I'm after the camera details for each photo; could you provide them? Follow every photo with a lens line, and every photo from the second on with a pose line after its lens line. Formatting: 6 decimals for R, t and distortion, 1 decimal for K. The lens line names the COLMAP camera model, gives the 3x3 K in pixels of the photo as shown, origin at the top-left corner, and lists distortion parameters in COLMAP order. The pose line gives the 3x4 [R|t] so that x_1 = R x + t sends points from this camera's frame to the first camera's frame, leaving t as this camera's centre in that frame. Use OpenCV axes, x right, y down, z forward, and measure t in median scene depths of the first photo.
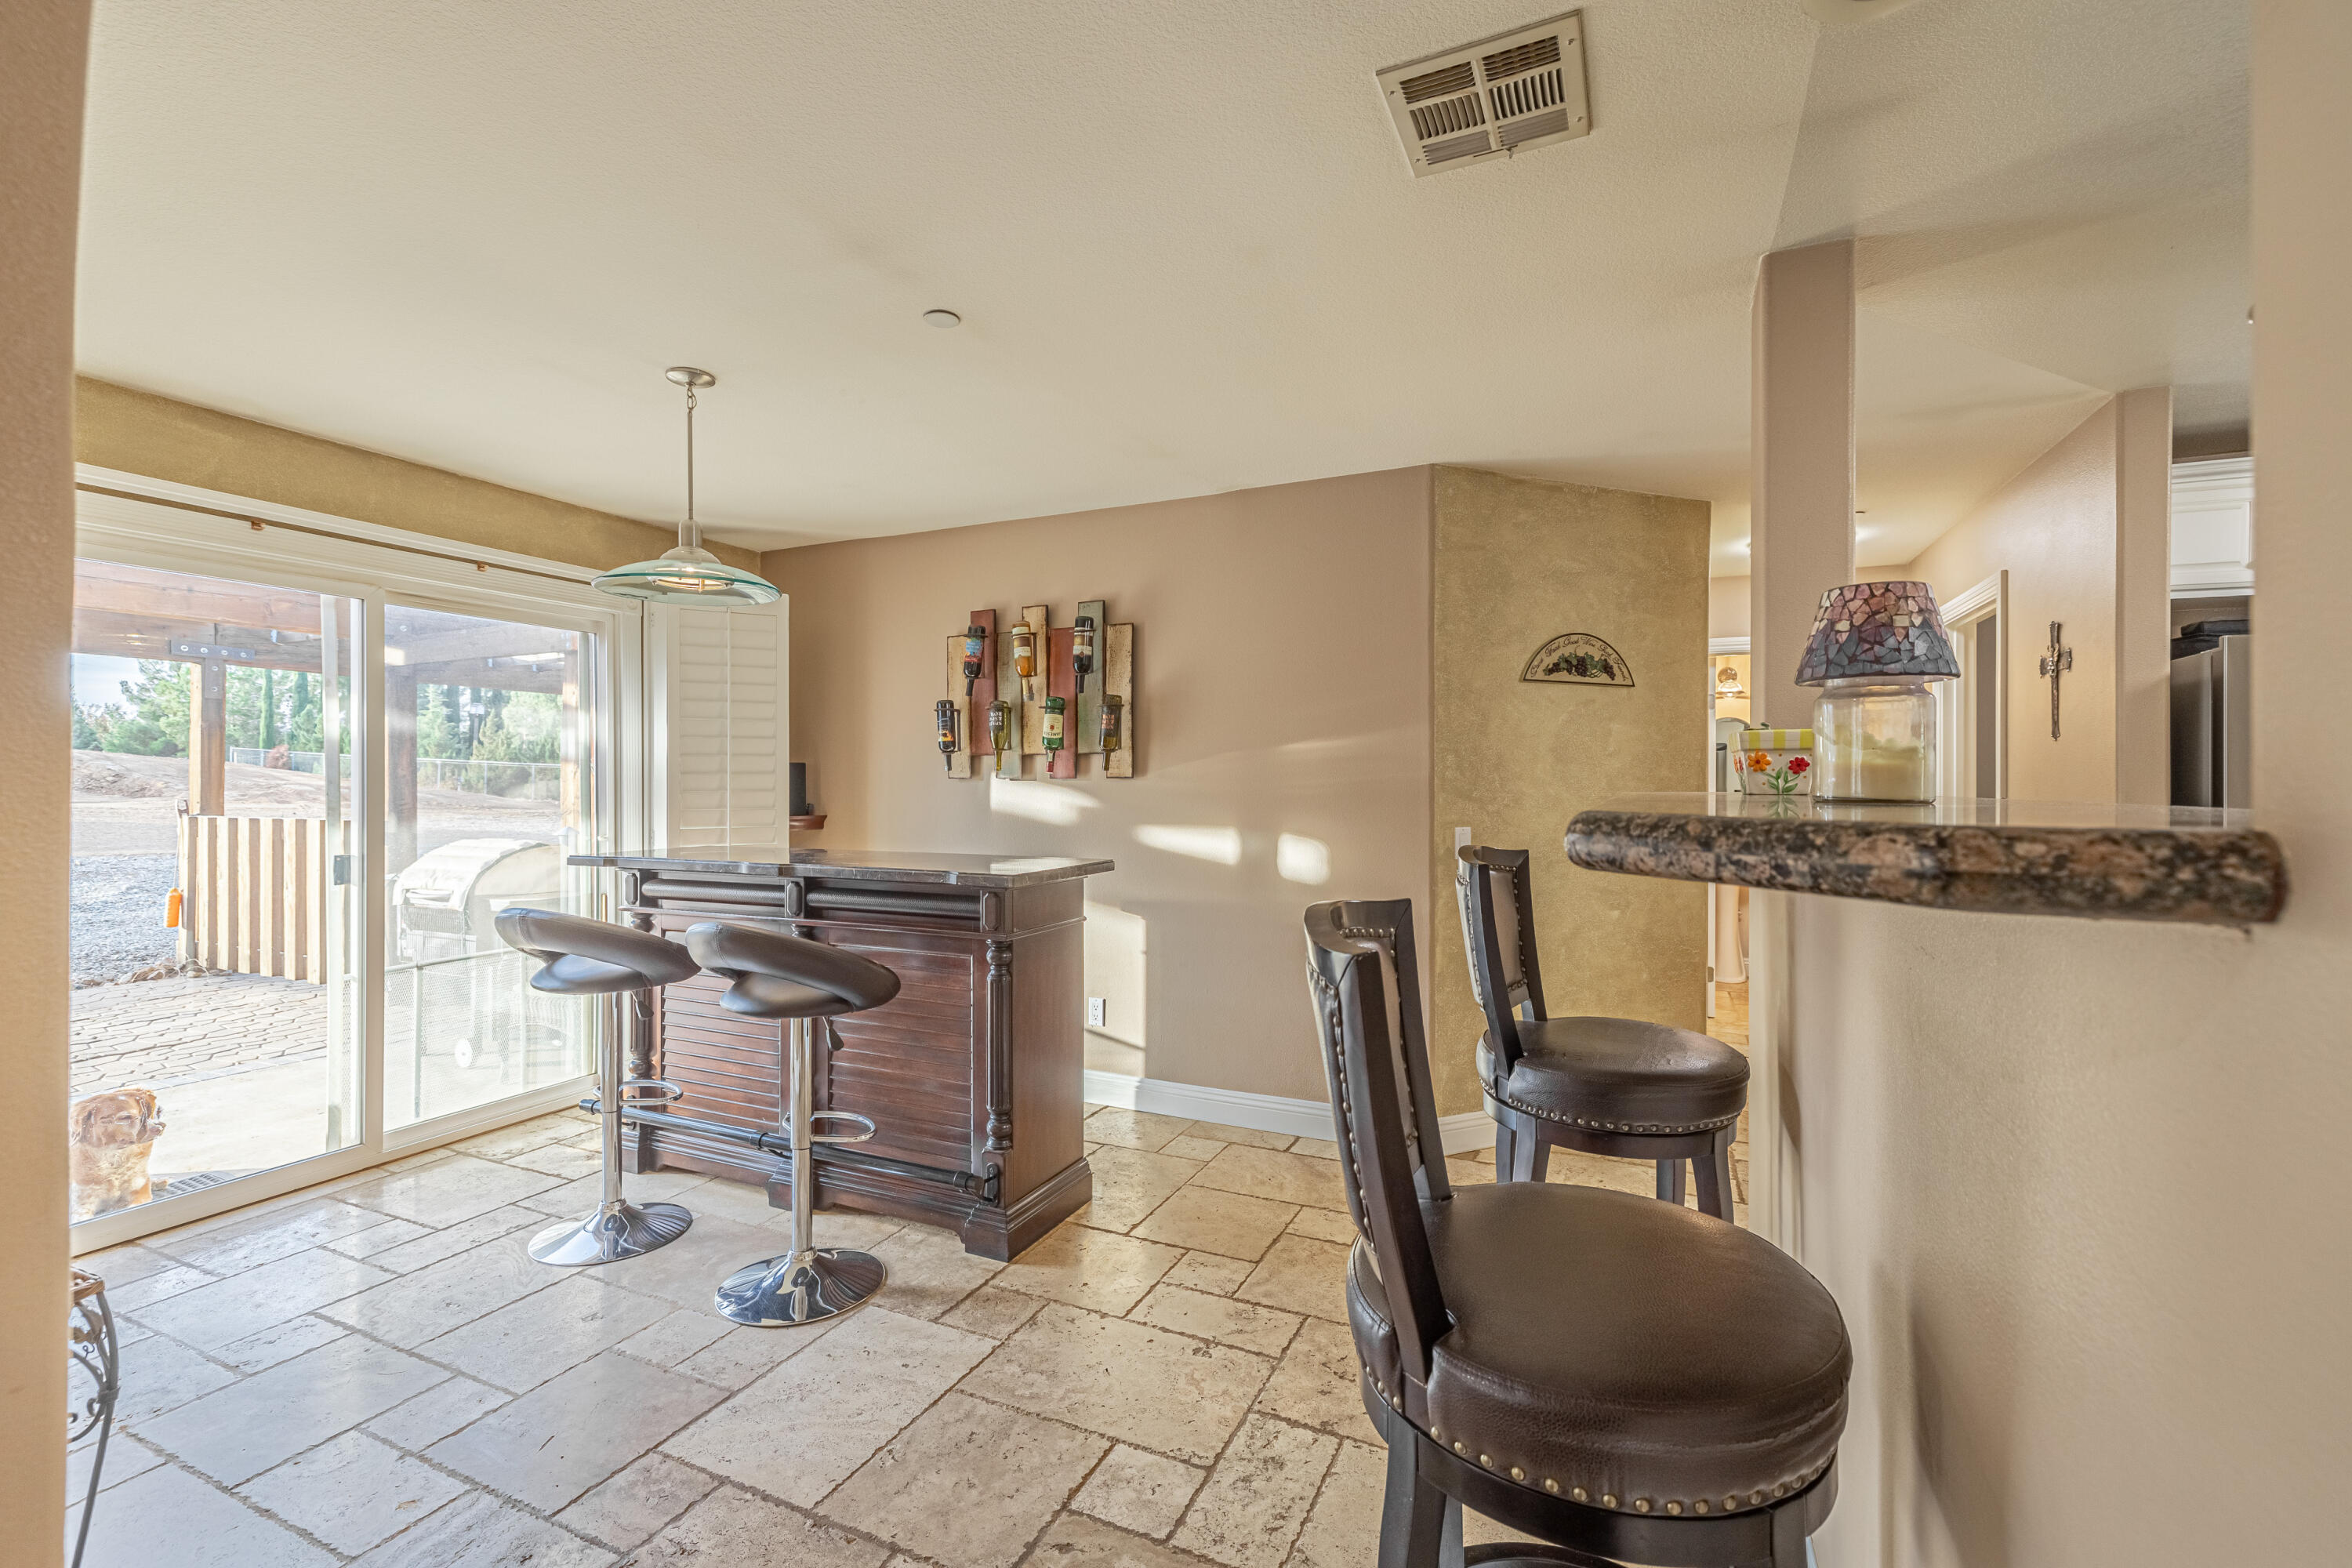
lens RADIAL K [[1009.0, 0, 1176.9], [0, 1009.0, 783.0], [0, 0, 1]] dist [0.004310, -0.000553]
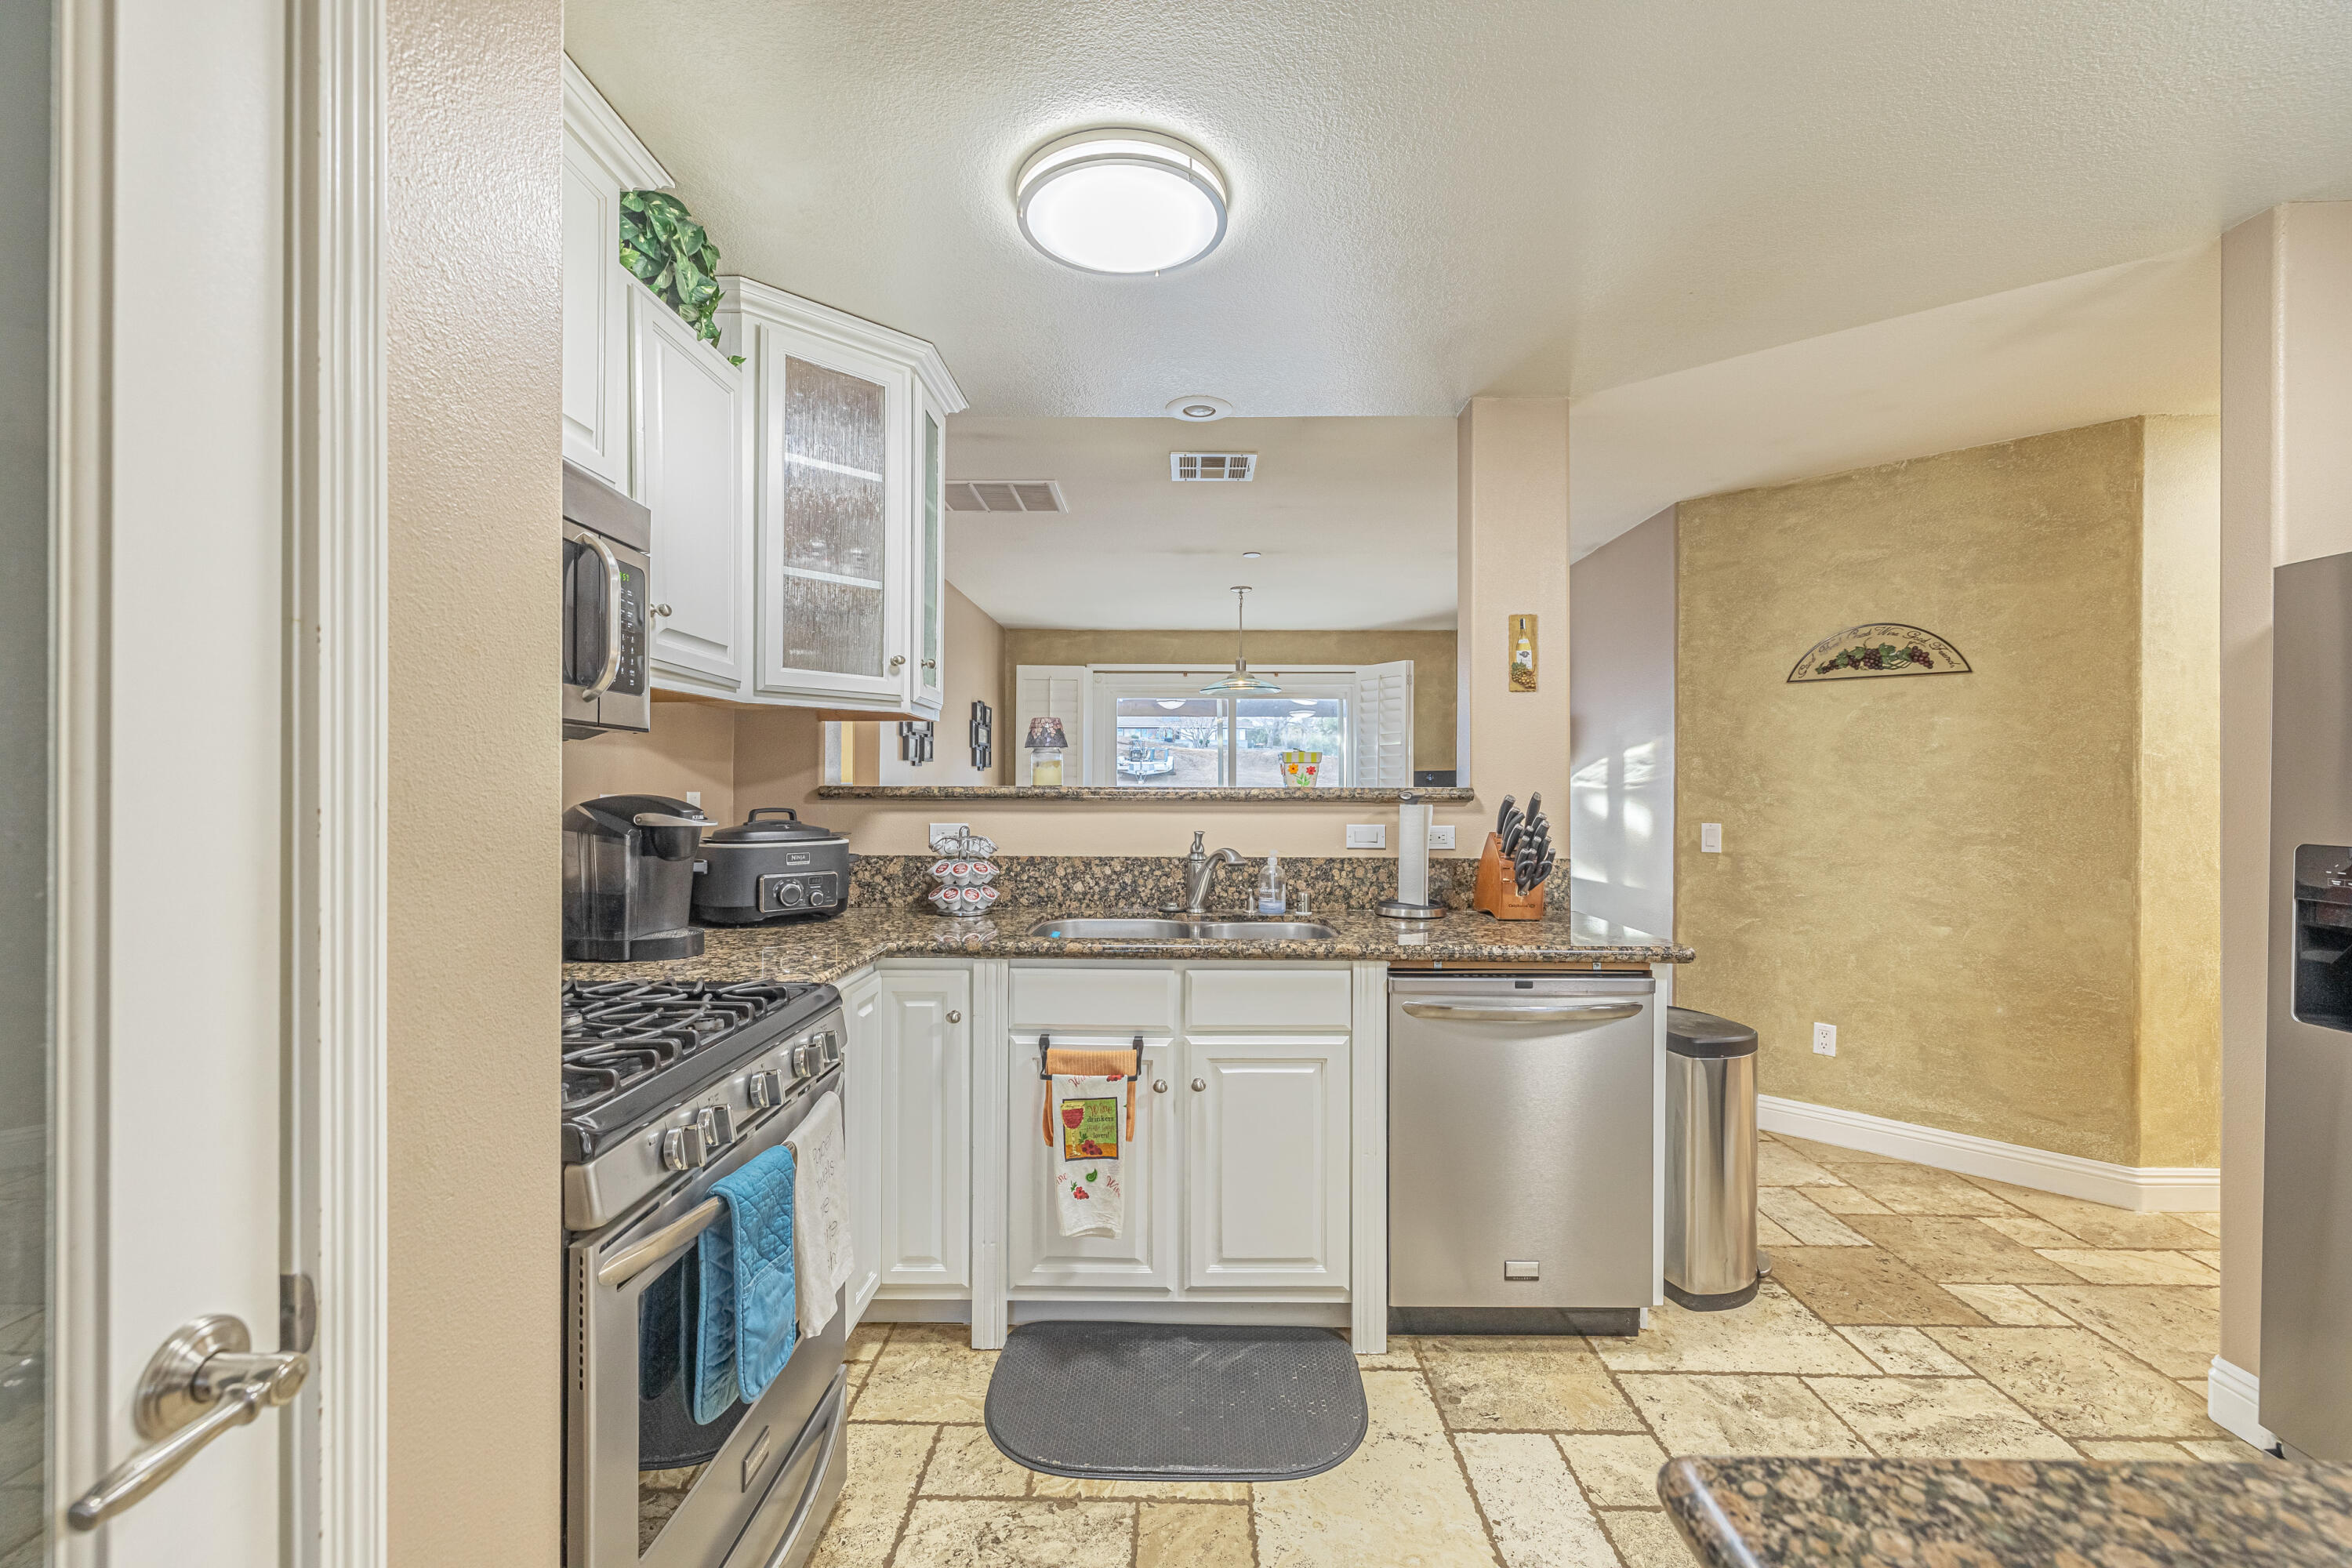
lens RADIAL K [[1009.0, 0, 1176.9], [0, 1009.0, 783.0], [0, 0, 1]] dist [0.004310, -0.000553]
pose [[0.406175, -0.001974, -0.913793, 1.011655], [-0.003470, 0.999987, -0.003703, 0.005852], [0.913789, 0.004675, 0.406163, 0.023856]]
